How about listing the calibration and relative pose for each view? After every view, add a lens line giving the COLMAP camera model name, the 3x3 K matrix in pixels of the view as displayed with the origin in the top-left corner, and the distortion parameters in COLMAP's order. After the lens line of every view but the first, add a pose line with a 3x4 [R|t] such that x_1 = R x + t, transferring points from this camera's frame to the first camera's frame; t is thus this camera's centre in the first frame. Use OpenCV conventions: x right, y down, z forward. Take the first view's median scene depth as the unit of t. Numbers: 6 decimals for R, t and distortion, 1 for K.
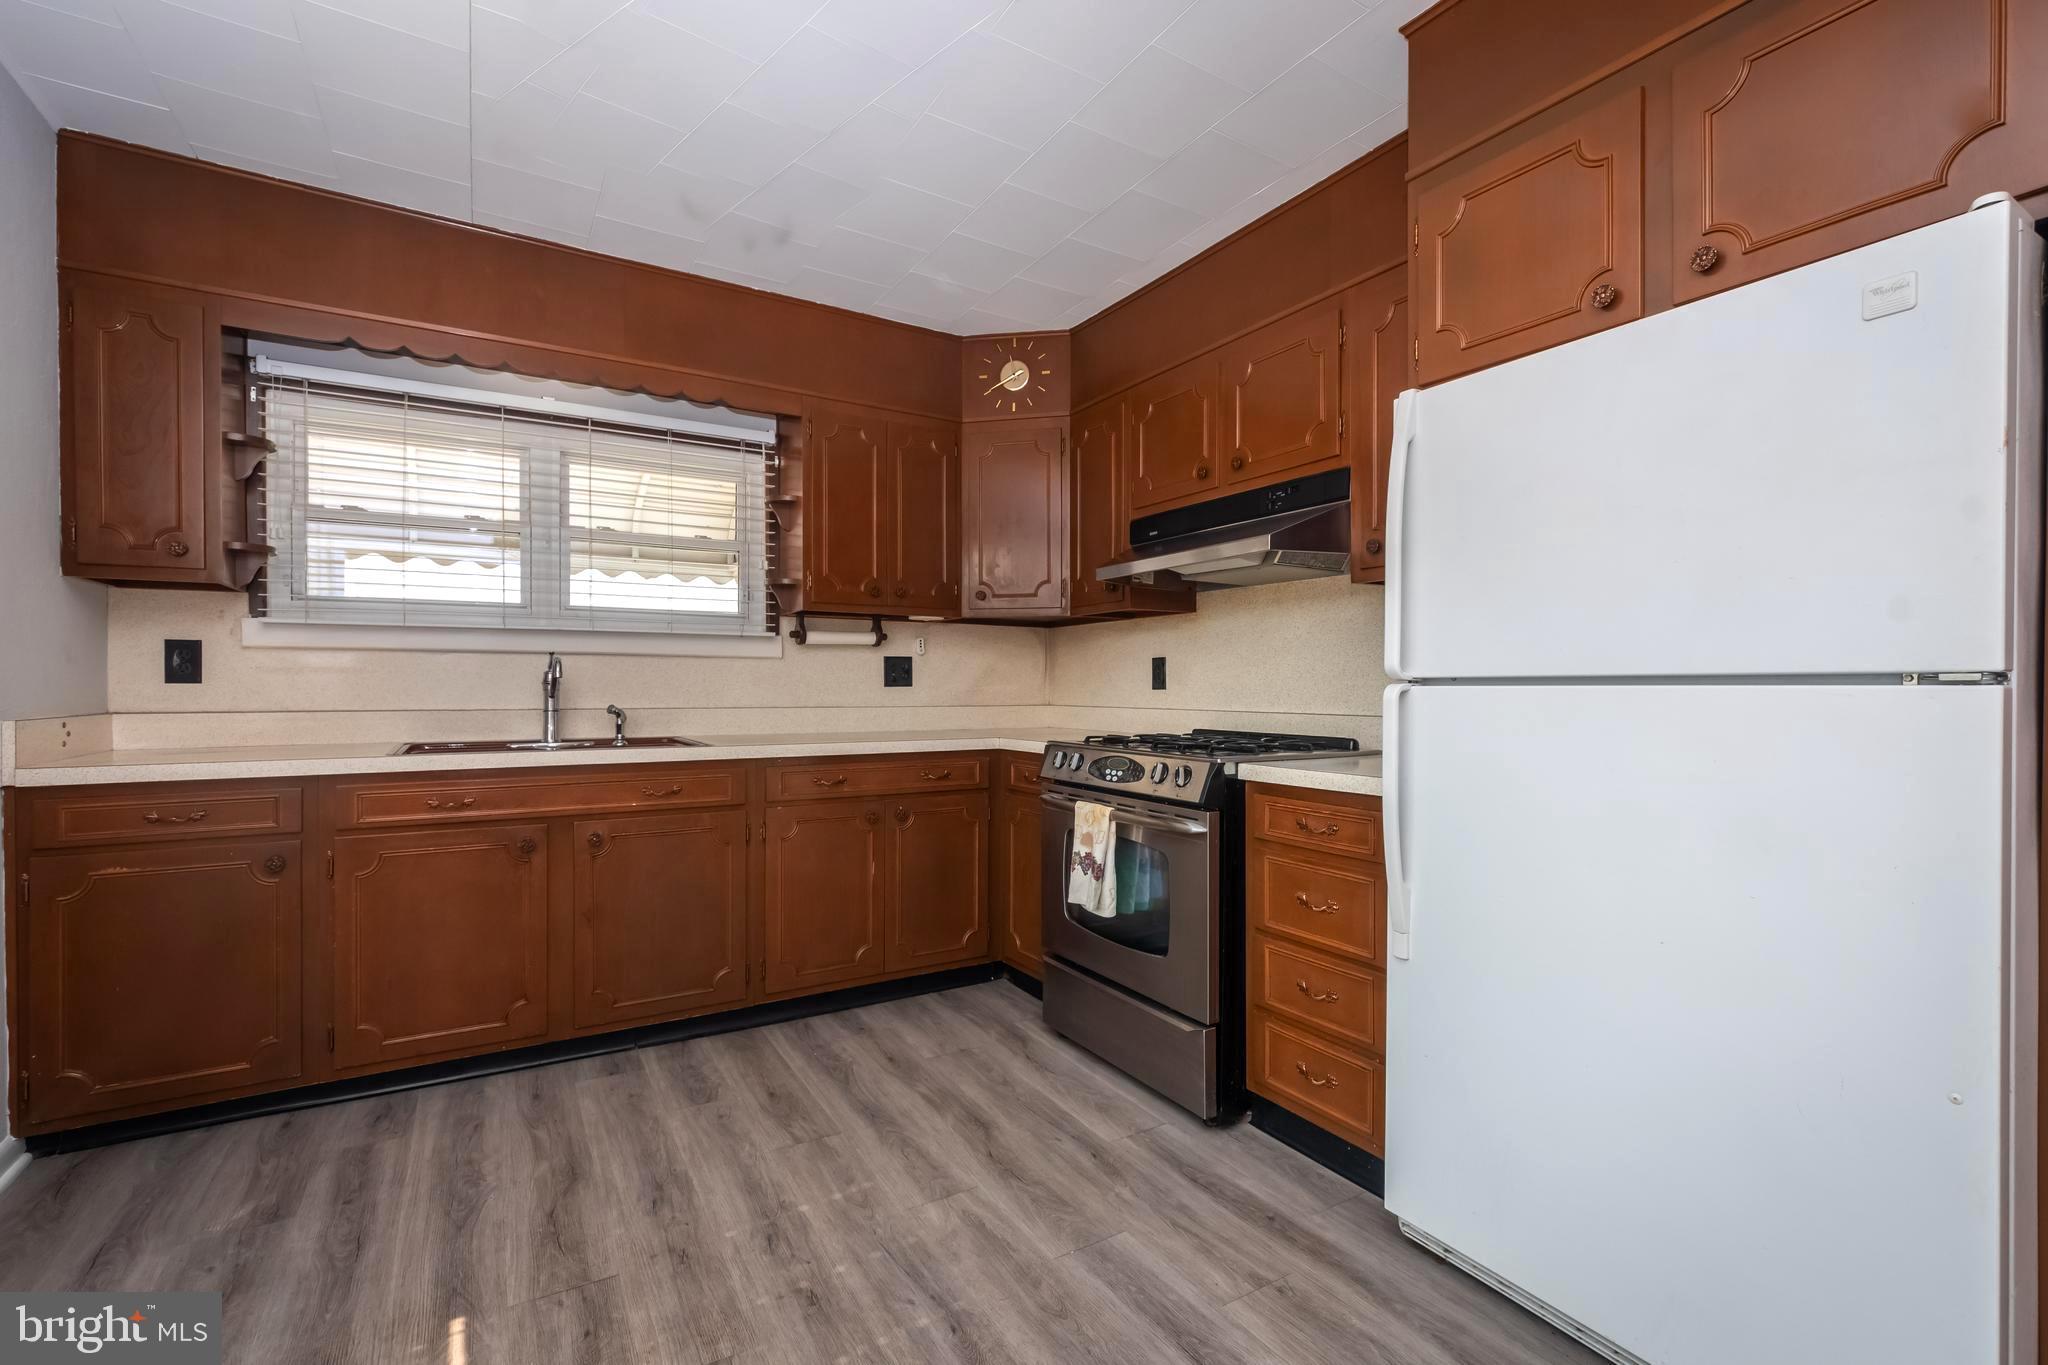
lens RADIAL K [[912.4, 0, 1025.0], [0, 912.4, 681.0], [0, 0, 1]] dist [-0.000750, -0.003935]
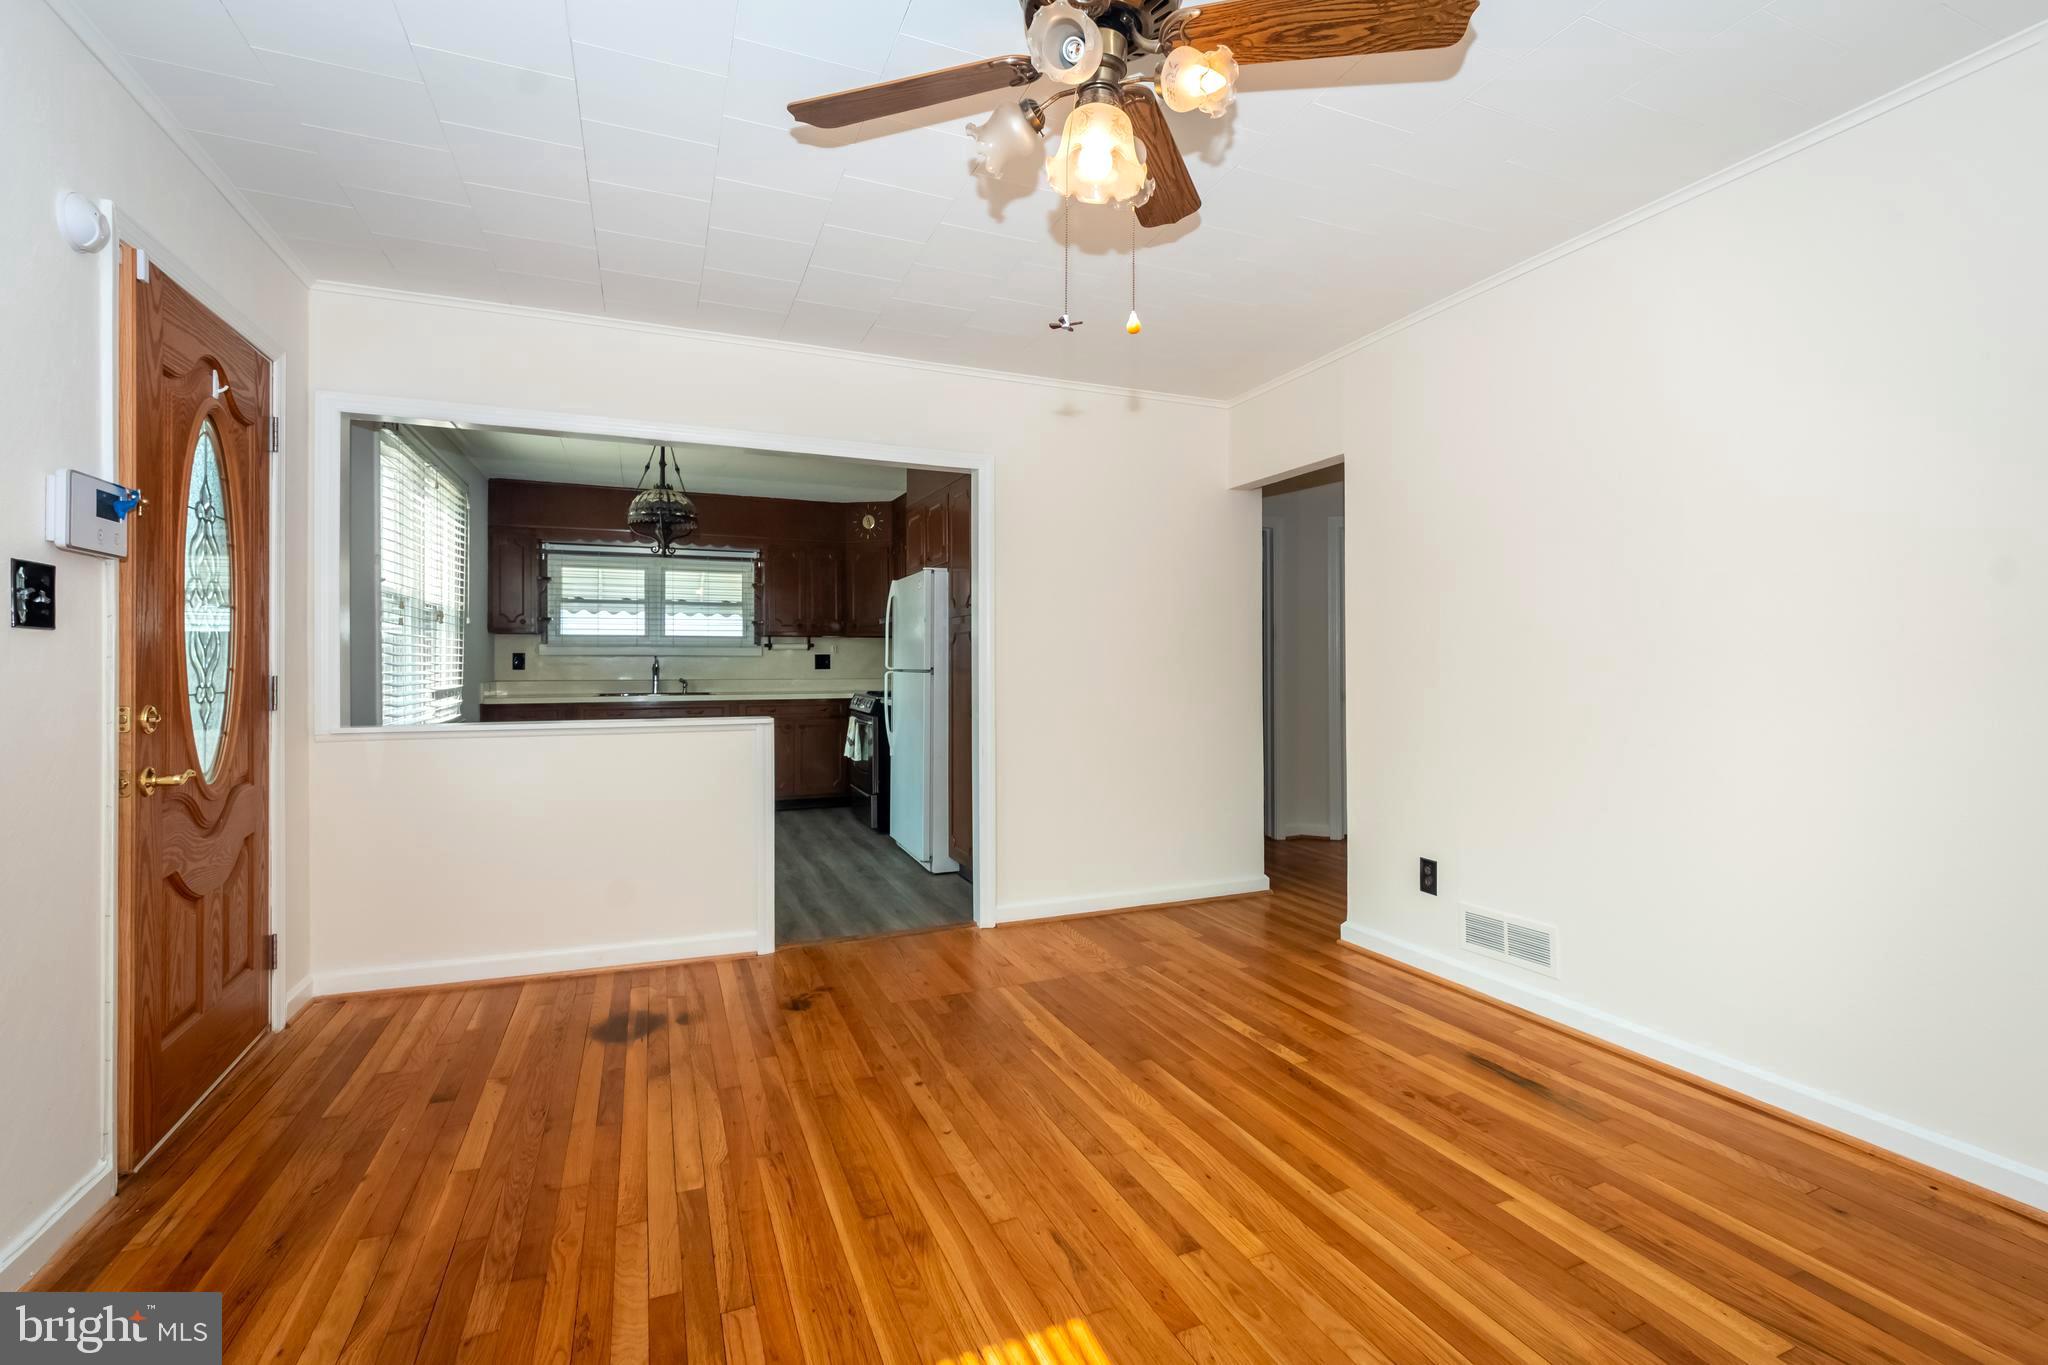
lens RADIAL K [[912.4, 0, 1064.1], [0, 912.4, 633.2], [0, 0, 1]] dist [-0.000750, -0.003935]
pose [[0.993773, -0.006806, -0.111212, 0.829400], [0.003881, 0.999641, -0.026498, -0.023813], [0.111353, 0.025901, 0.993443, -1.283822]]
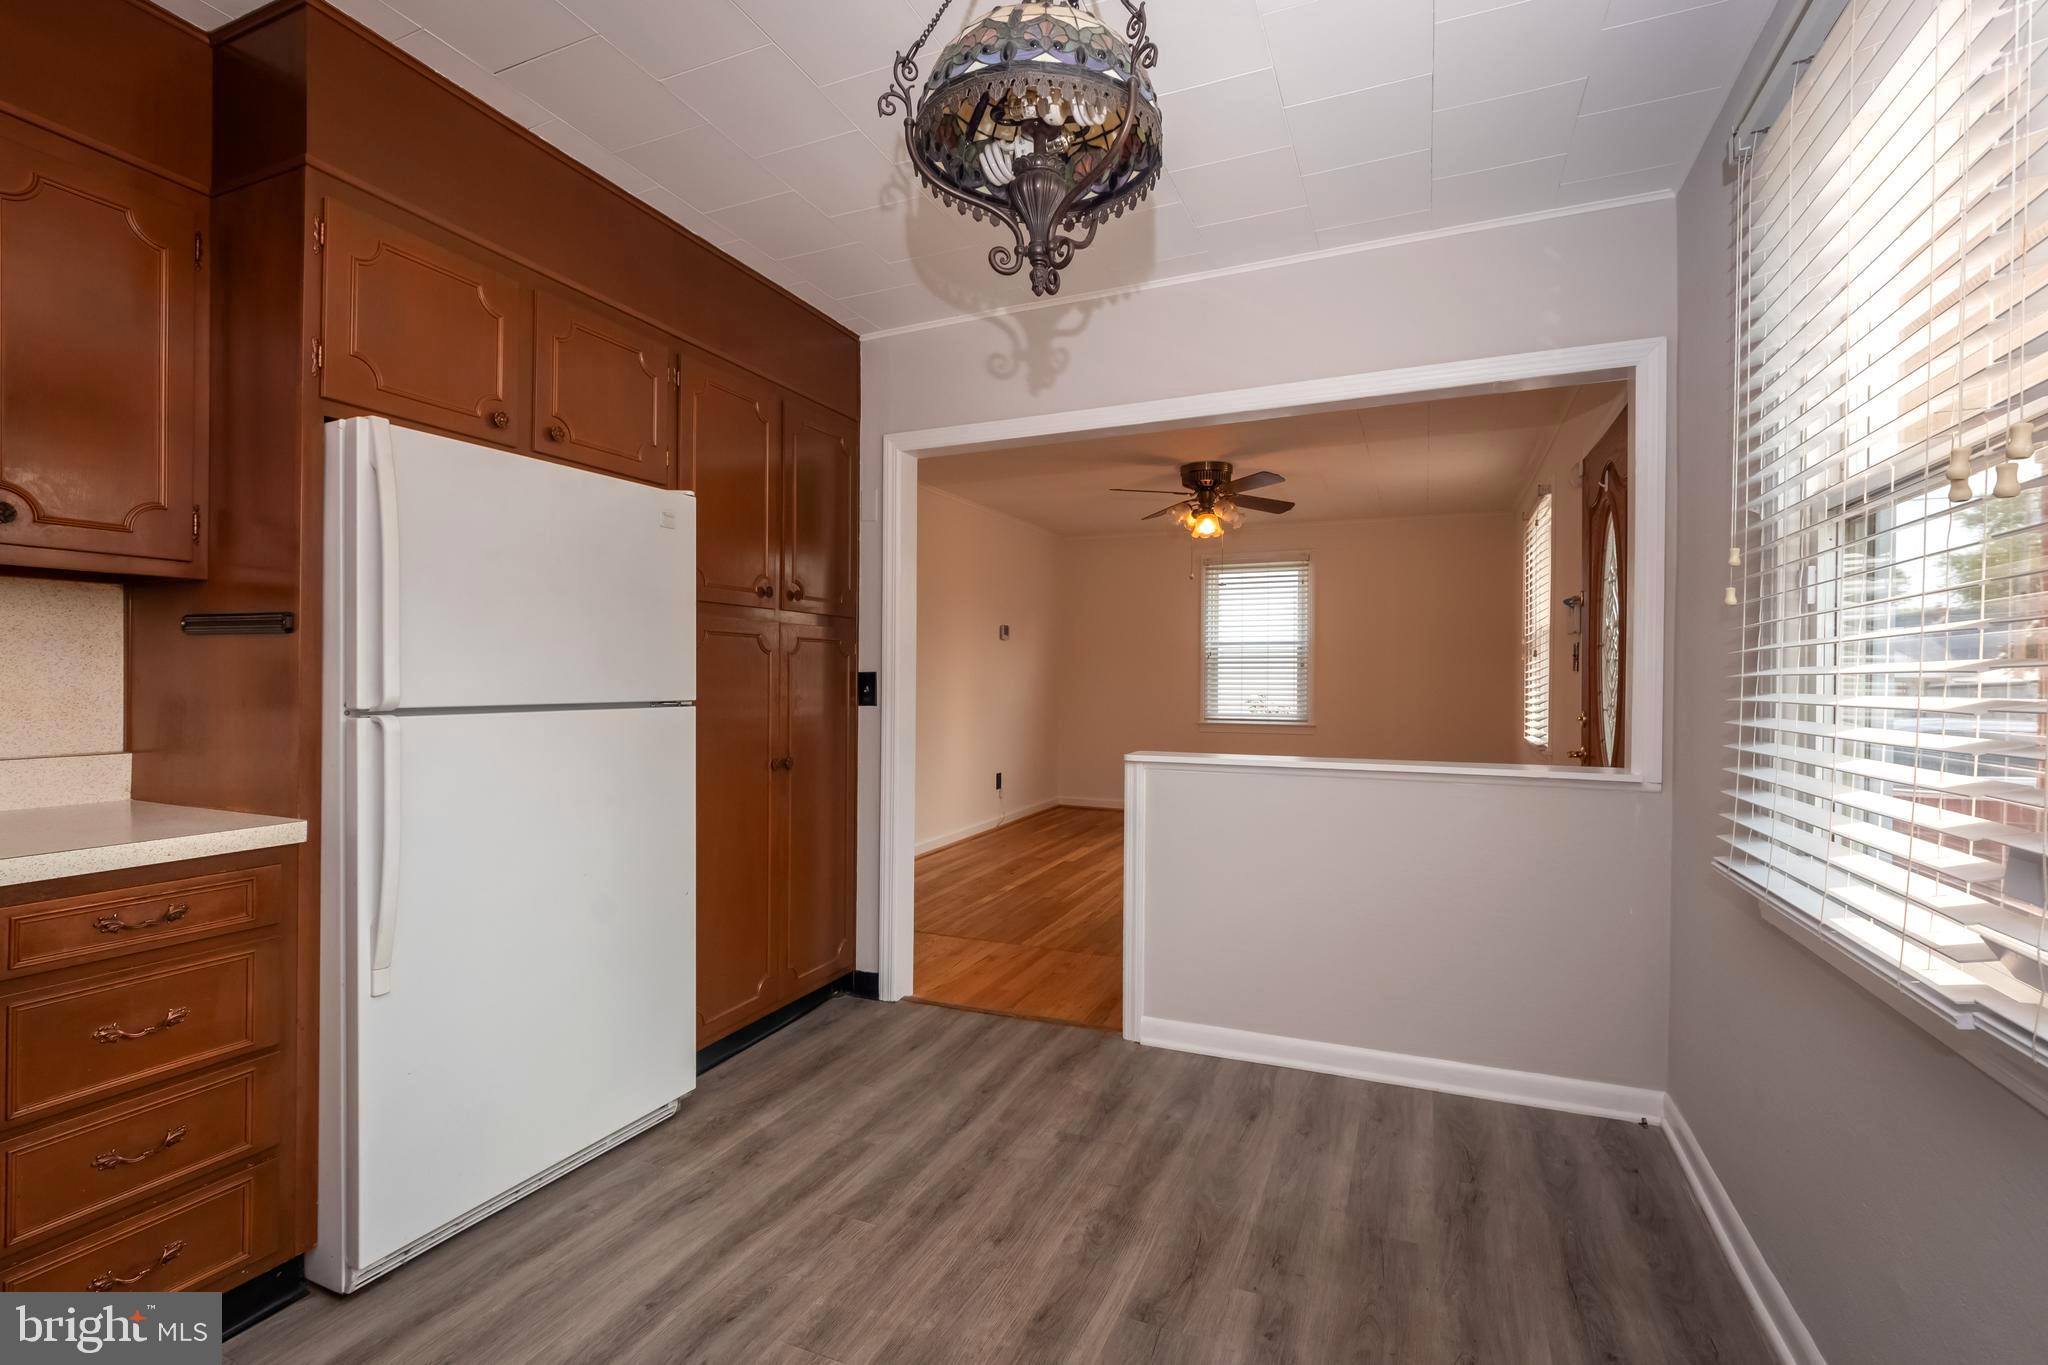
lens RADIAL K [[912.4, 0, 1022.4], [0, 912.4, 700.8], [0, 0, 1]] dist [-0.000750, -0.003935]
pose [[-0.590875, -0.017616, 0.806571, -0.190039], [-0.011569, 0.999844, 0.013363, -0.007886], [-0.806680, -0.001435, -0.590986, 0.251509]]
